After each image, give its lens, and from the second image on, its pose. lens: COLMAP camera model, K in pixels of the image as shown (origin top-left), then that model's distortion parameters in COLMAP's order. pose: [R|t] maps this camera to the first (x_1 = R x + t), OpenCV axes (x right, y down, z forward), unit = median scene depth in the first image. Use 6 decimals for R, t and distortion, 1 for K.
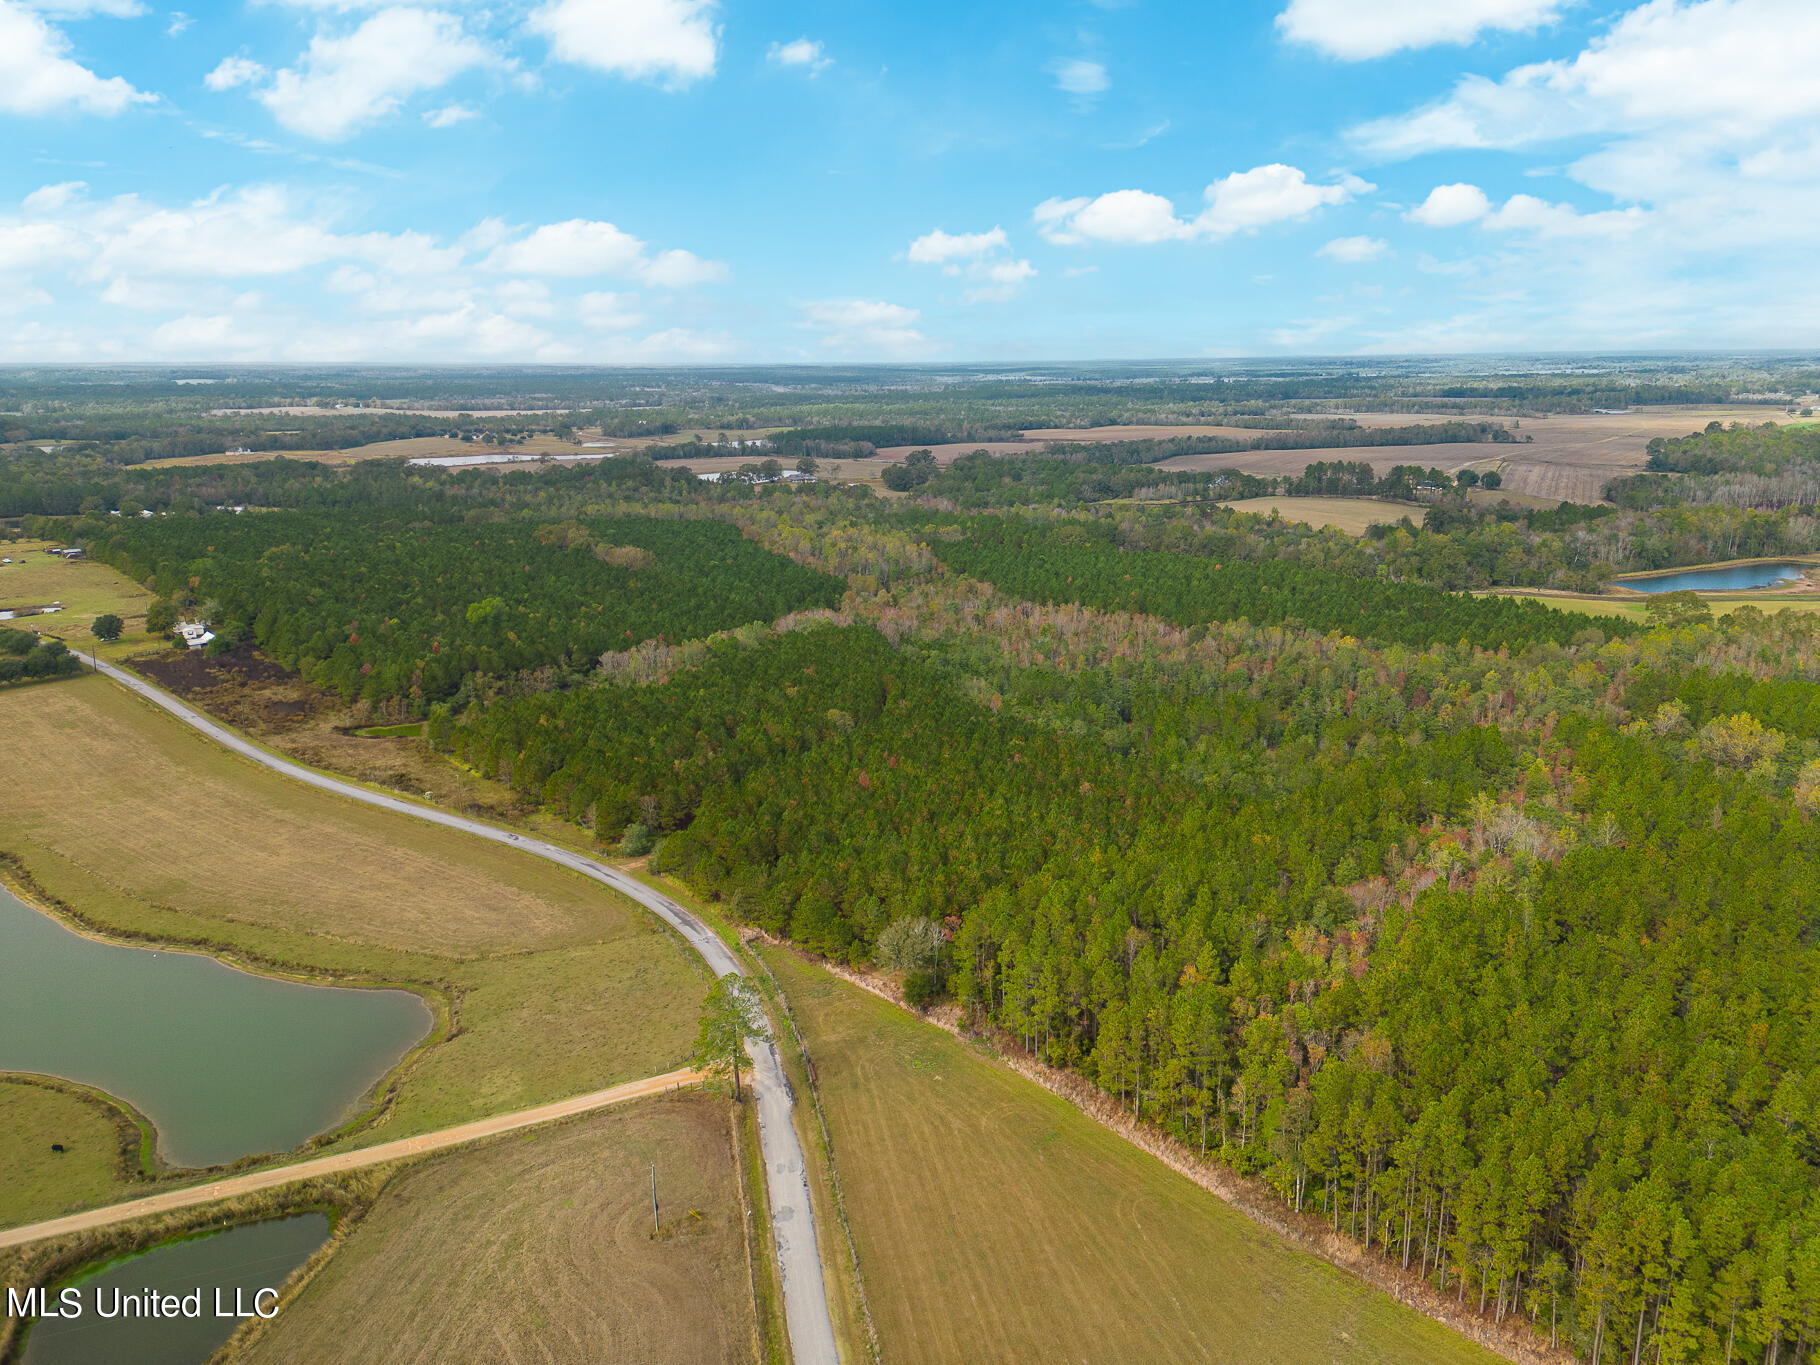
lens RADIAL K [[1287.0, 0, 905.4], [0, 1287.0, 679.7], [0, 0, 1]] dist [0.068452, -0.061858]
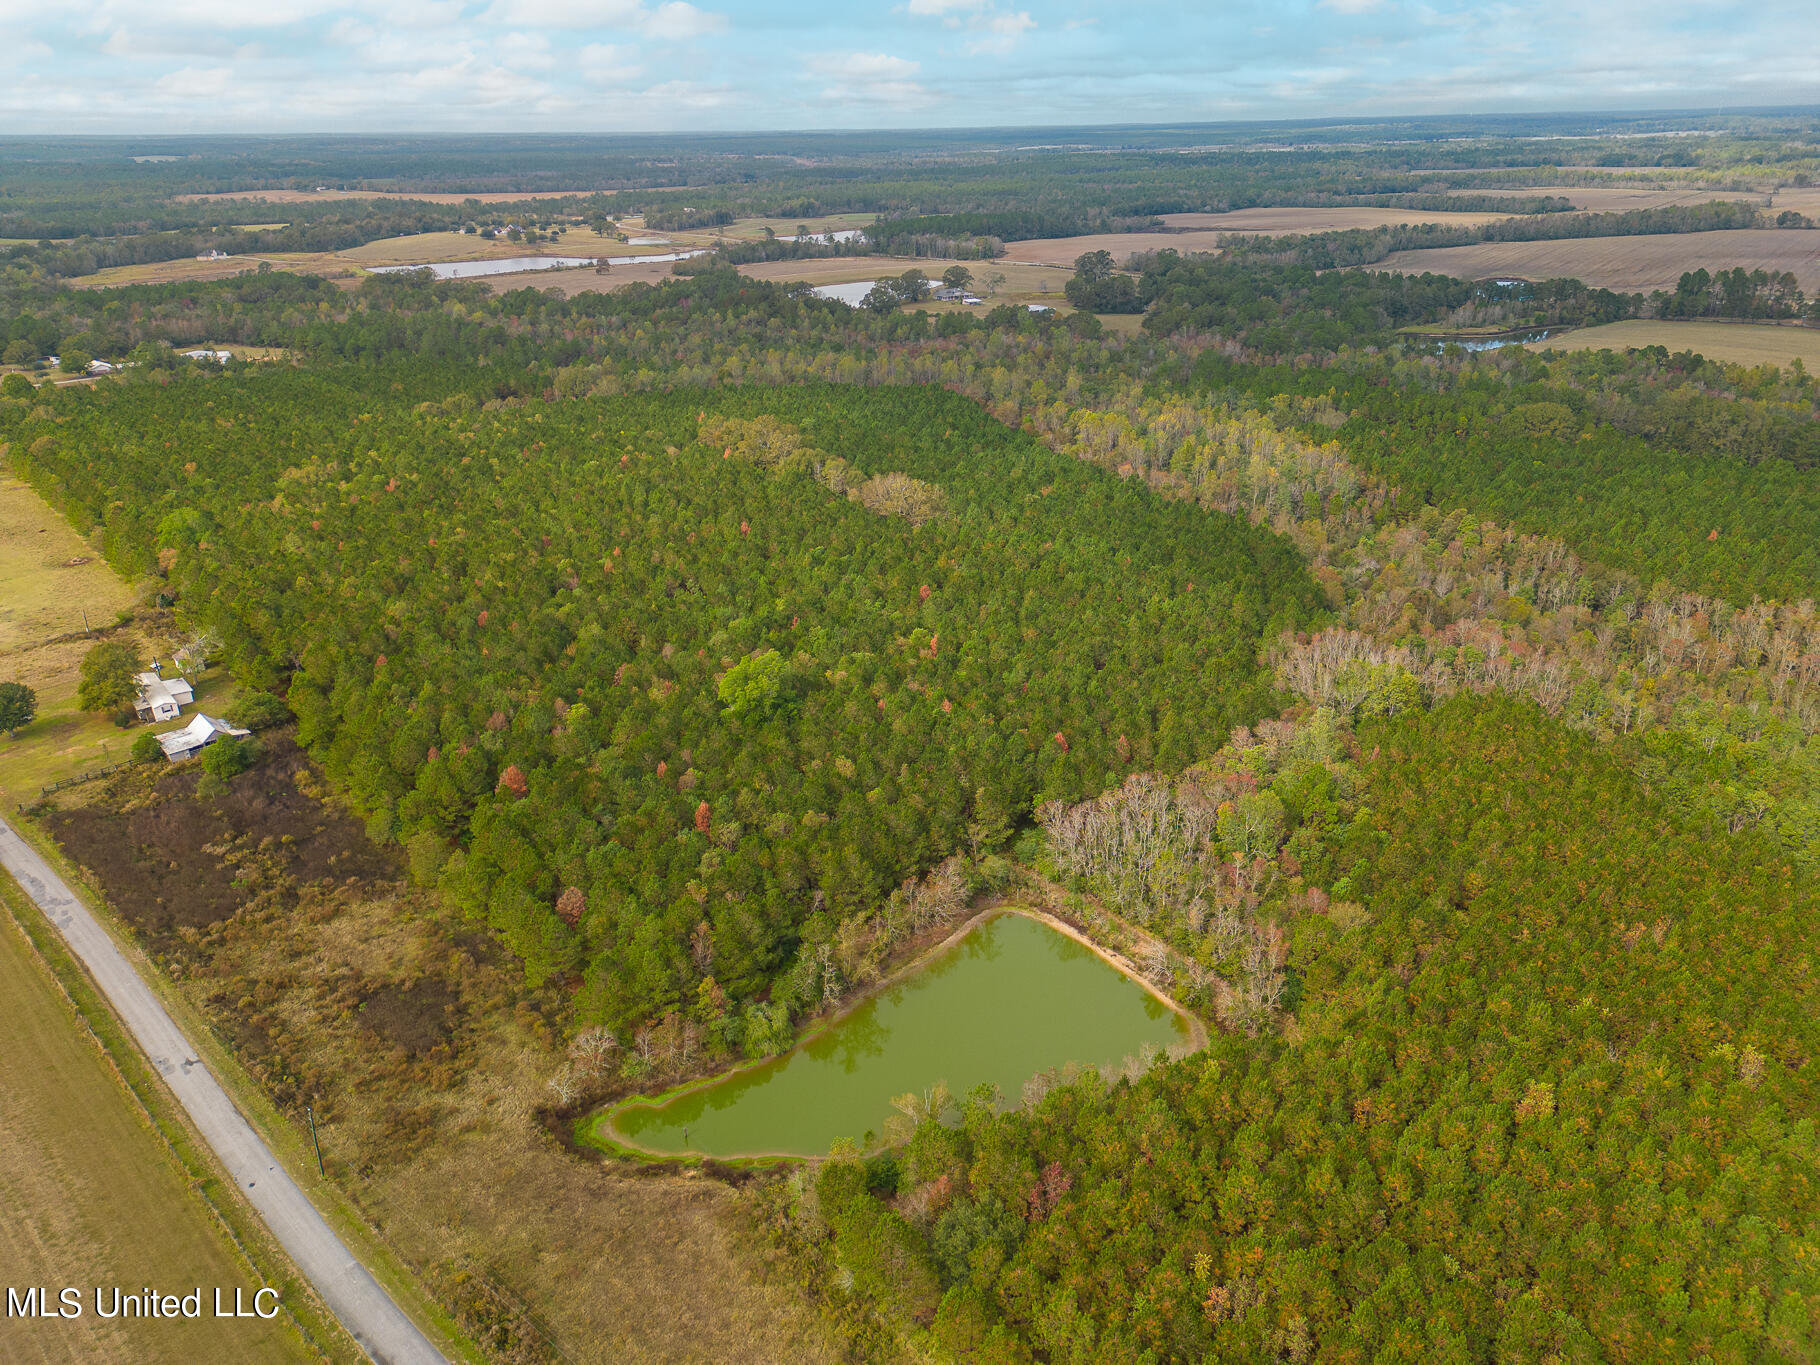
lens RADIAL K [[1287.0, 0, 912.9], [0, 1287.0, 696.2], [0, 0, 1]] dist [0.068452, -0.061858]
pose [[0.999958, -0.009148, -0.000301, -0.084208], [0.009066, 0.985457, 0.169681, -0.041934], [-0.001256, -0.169677, 0.985499, 0.163855]]
